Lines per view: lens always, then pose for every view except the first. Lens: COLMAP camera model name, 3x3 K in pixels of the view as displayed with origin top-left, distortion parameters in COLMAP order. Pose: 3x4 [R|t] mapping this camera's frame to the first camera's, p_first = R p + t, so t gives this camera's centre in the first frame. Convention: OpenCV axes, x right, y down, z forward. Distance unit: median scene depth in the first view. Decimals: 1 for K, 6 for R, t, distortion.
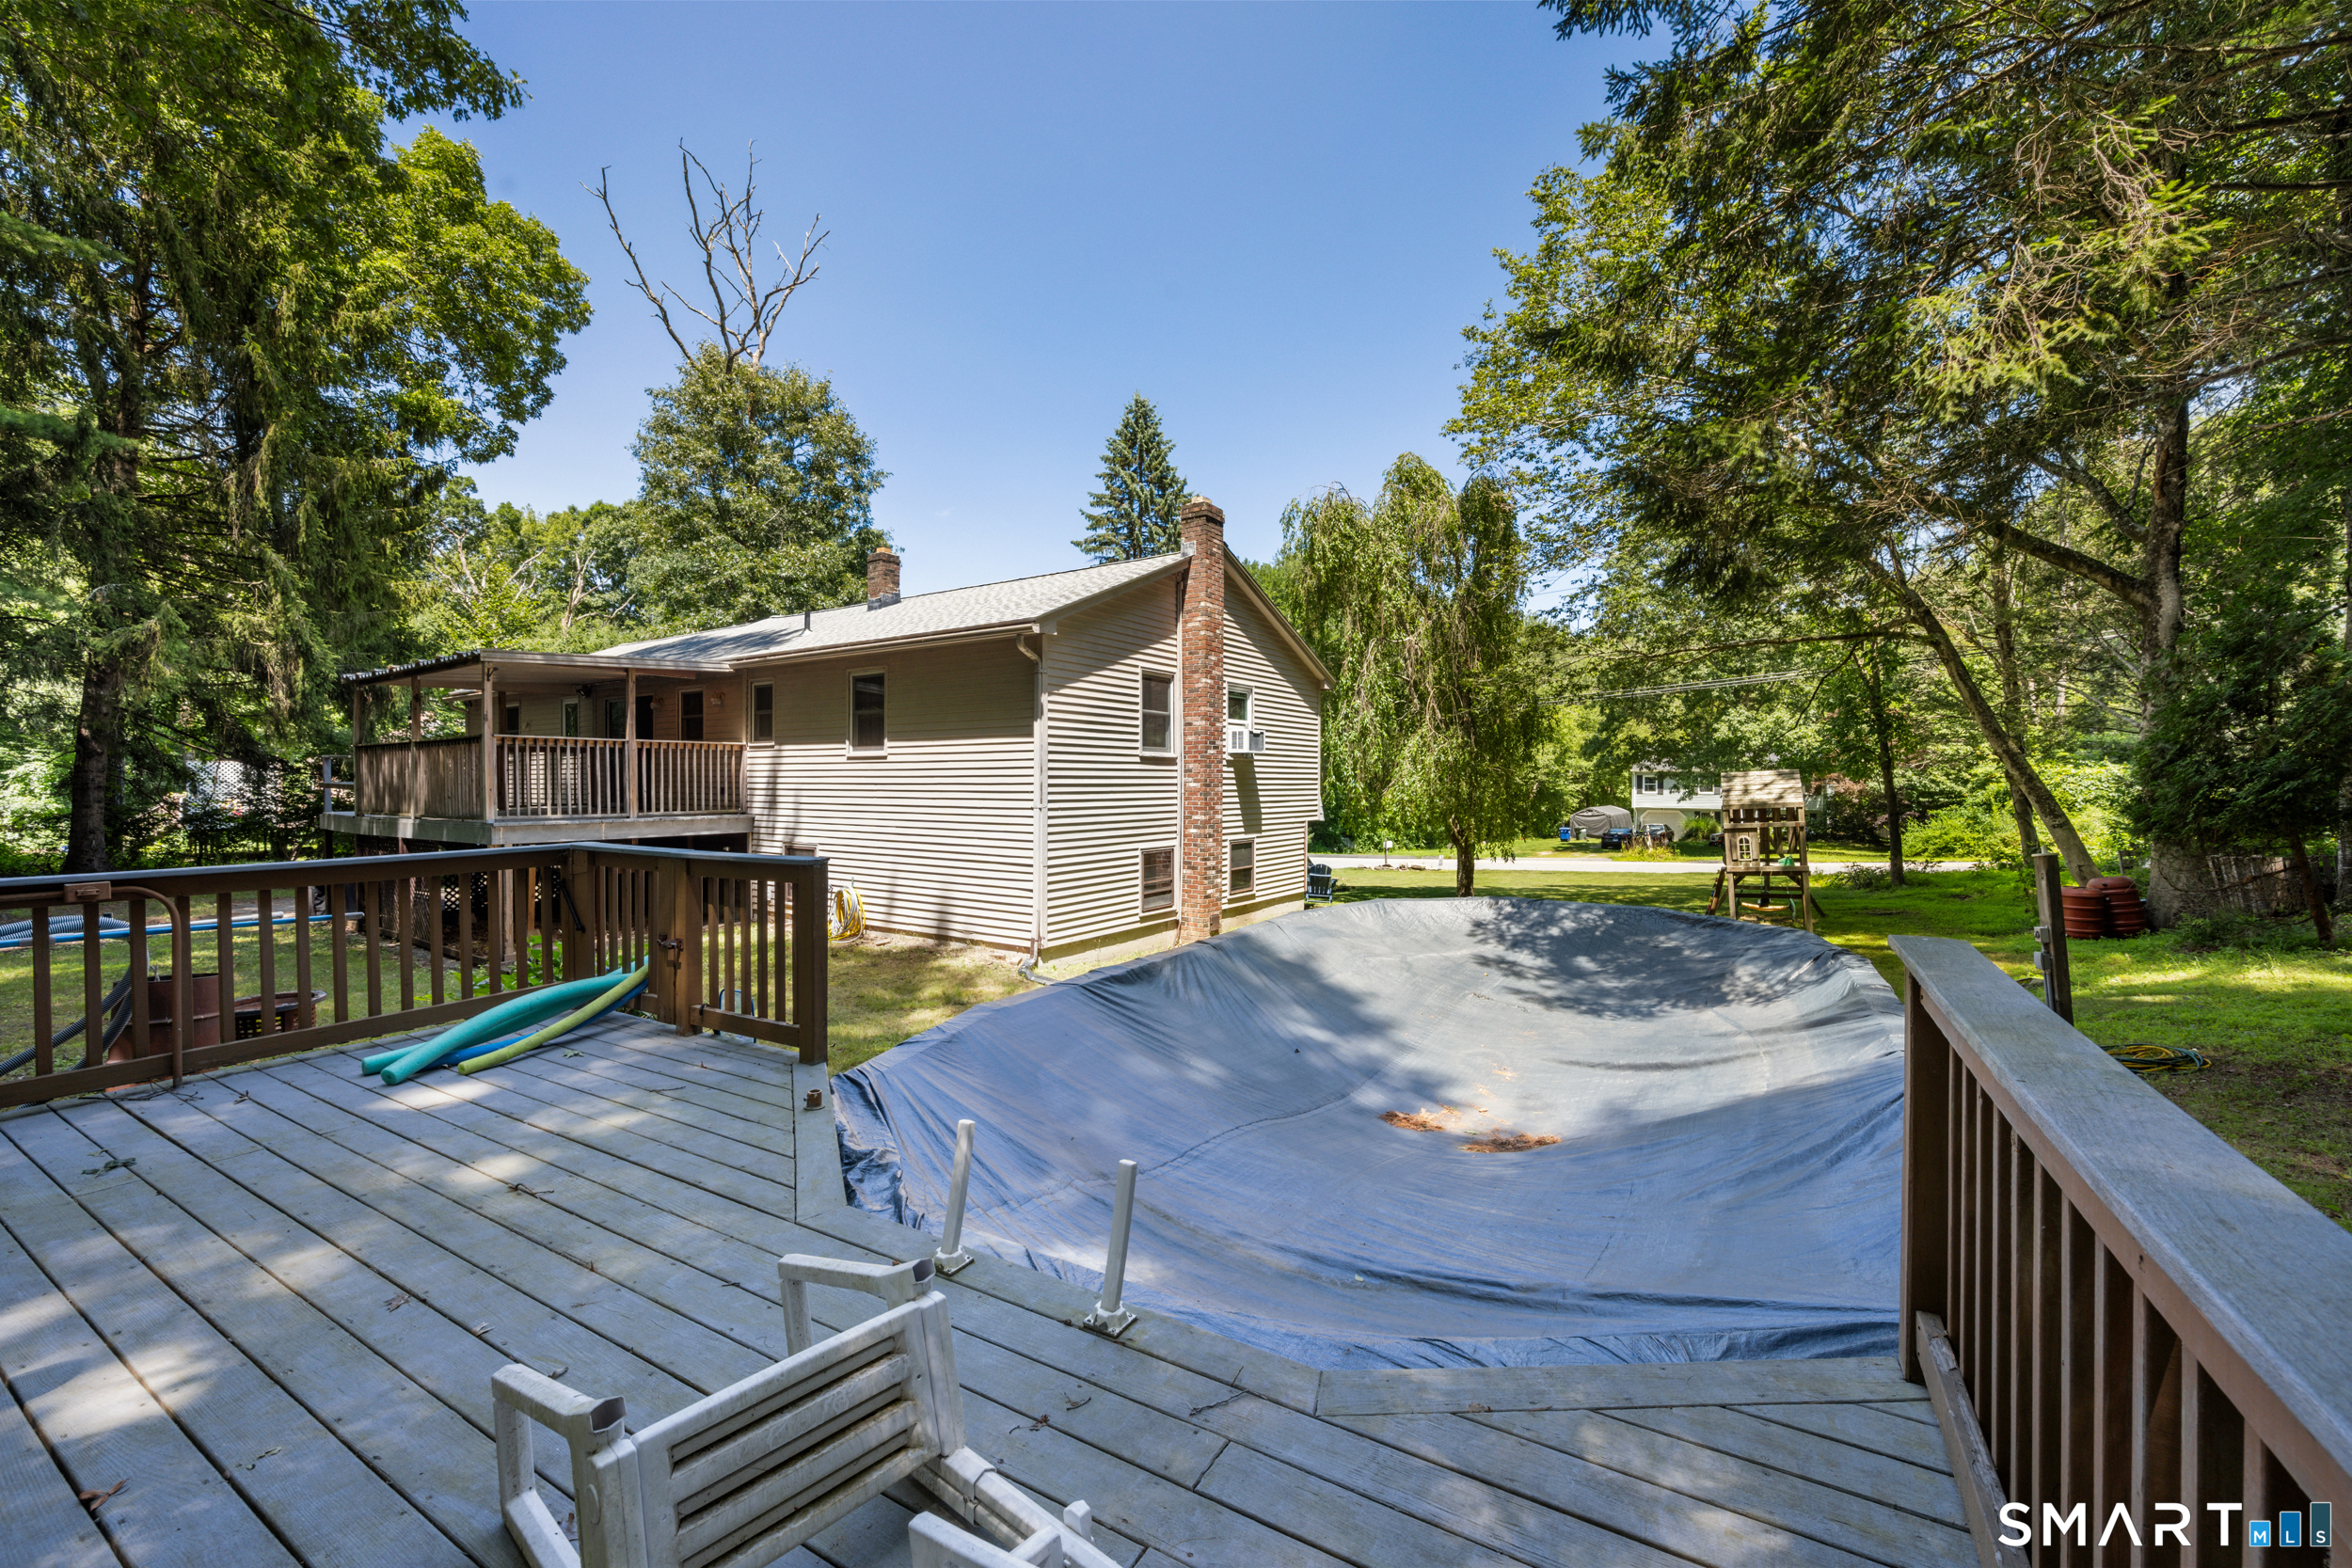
lens RADIAL K [[920.2, 0, 1176.0], [0, 920.2, 784.0], [0, 0, 1]] dist [-0.014763, -0.000197]
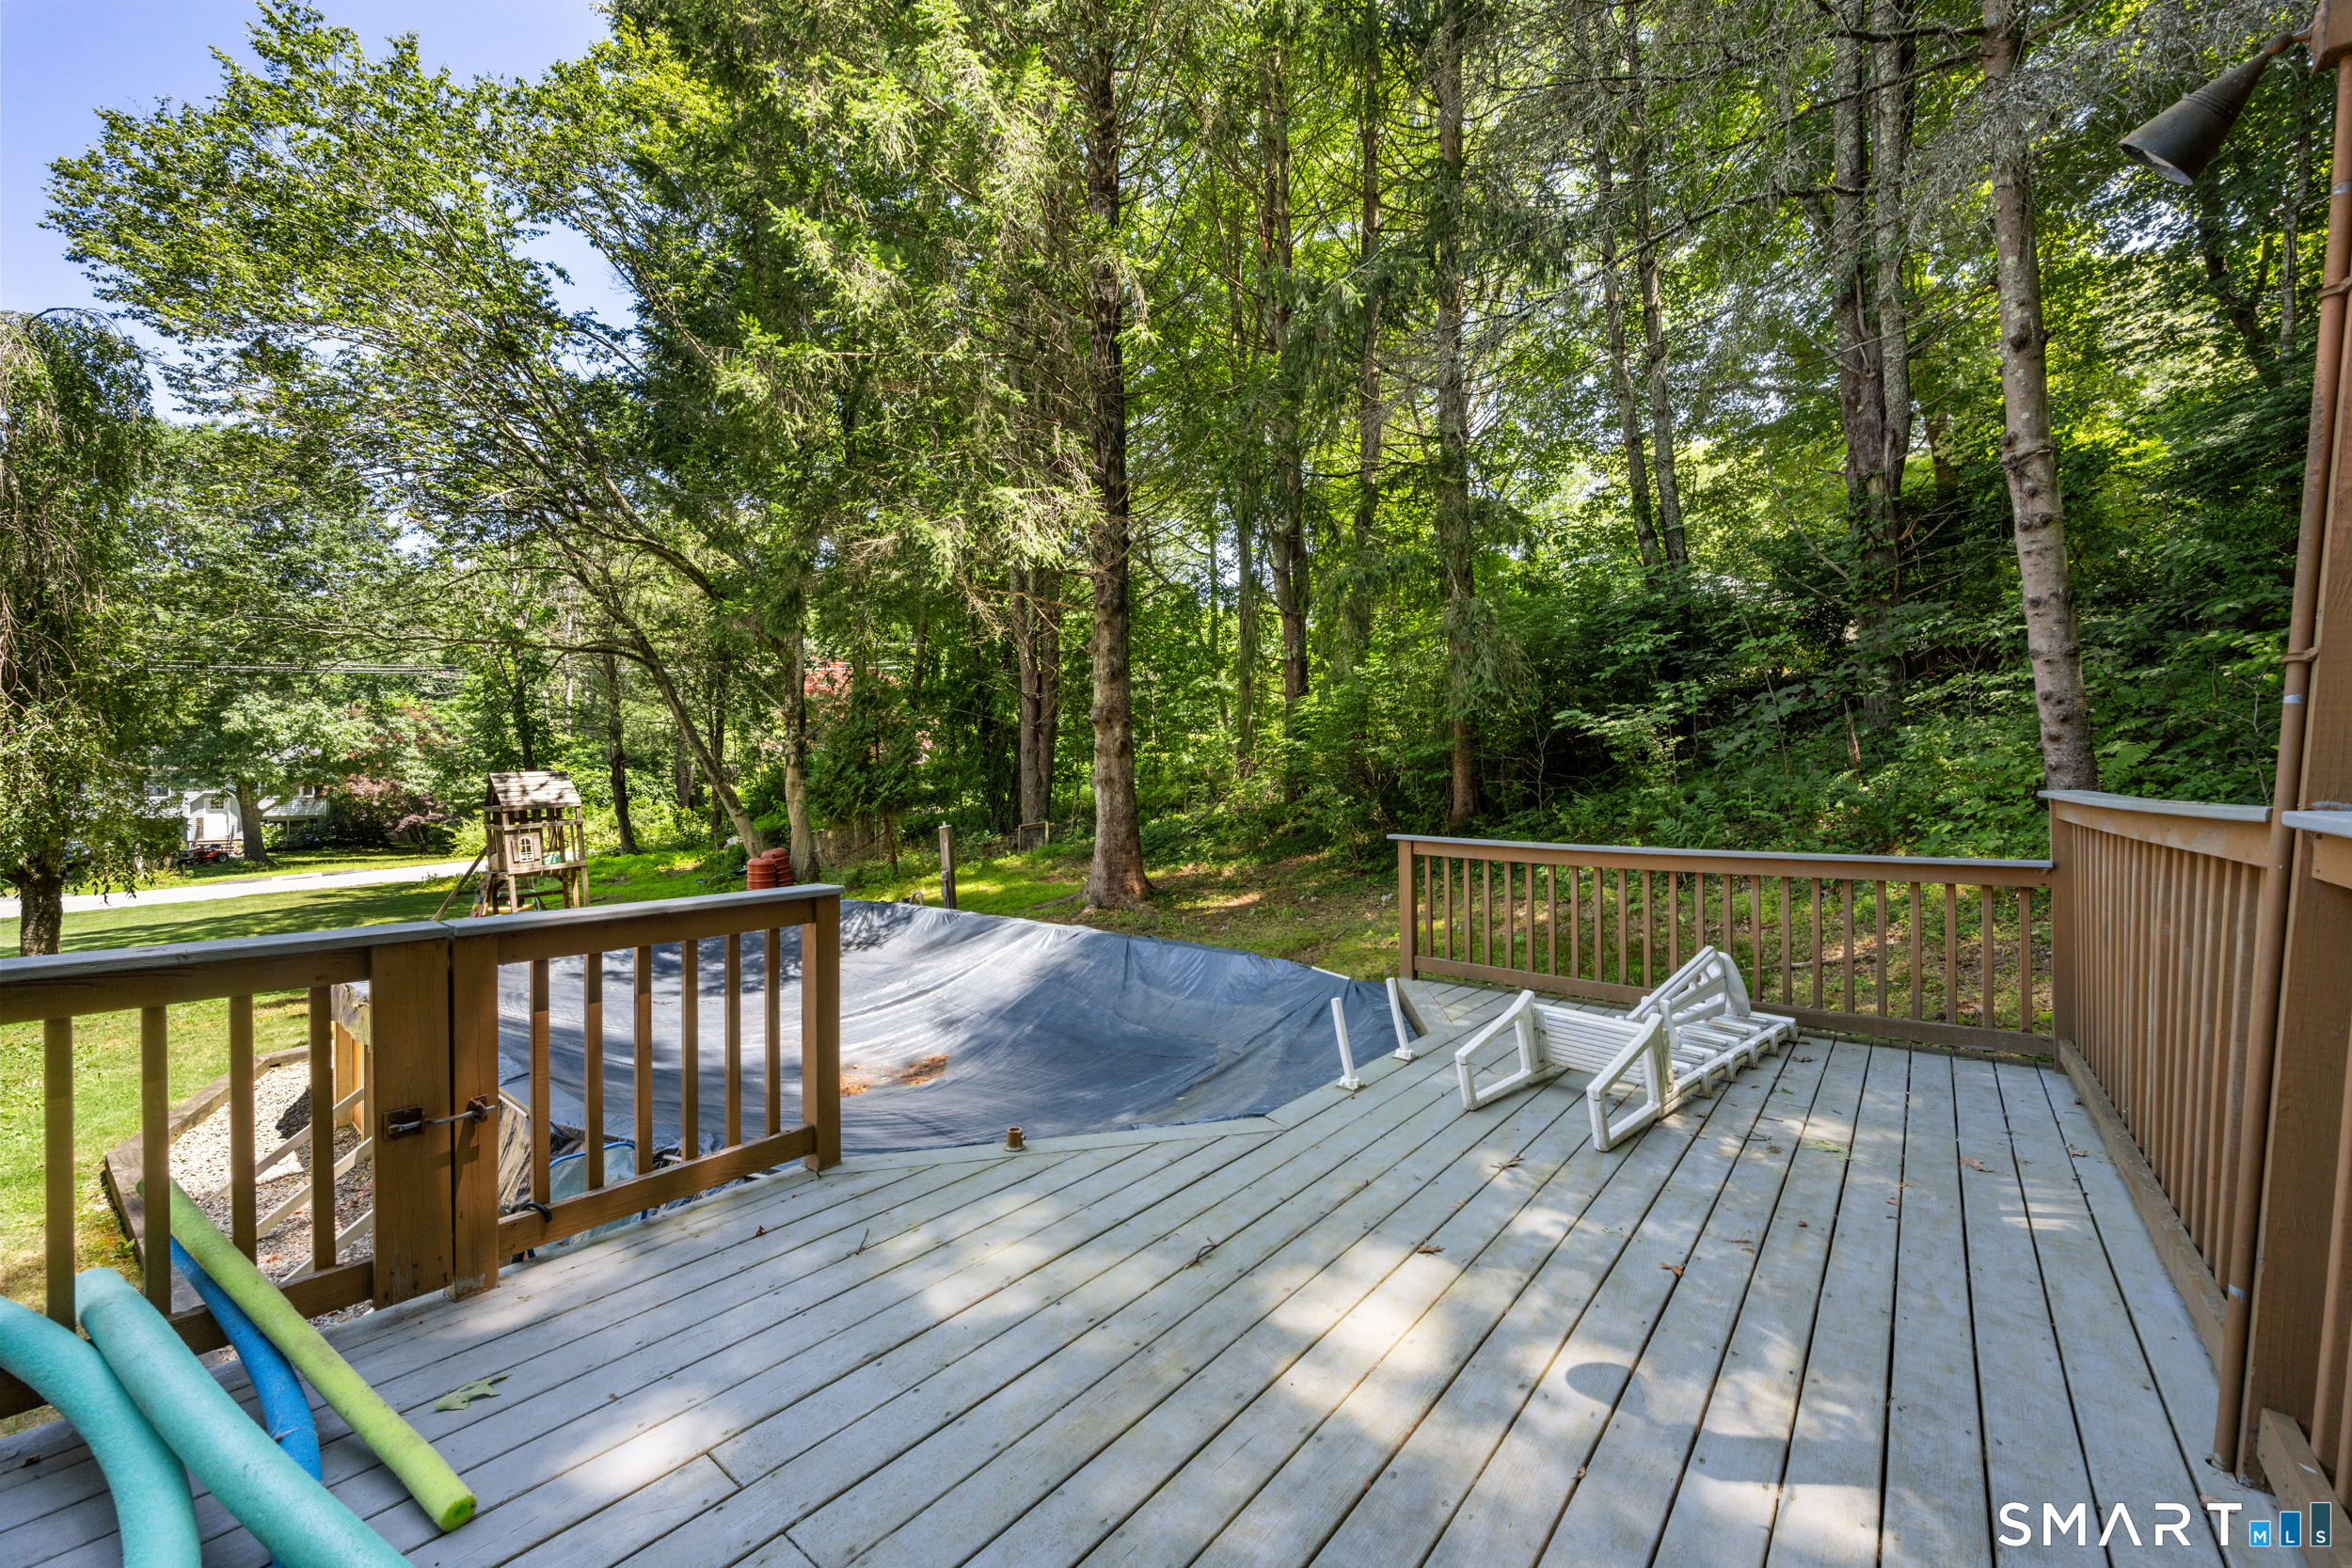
lens RADIAL K [[920.2, 0, 1176.0], [0, 920.2, 784.0], [0, 0, 1]] dist [-0.014763, -0.000197]
pose [[0.152648, -0.002889, 0.988276, -0.257569], [0.003690, 0.999990, 0.002353, -0.000741], [-0.988274, 0.003288, 0.152657, 0.145034]]
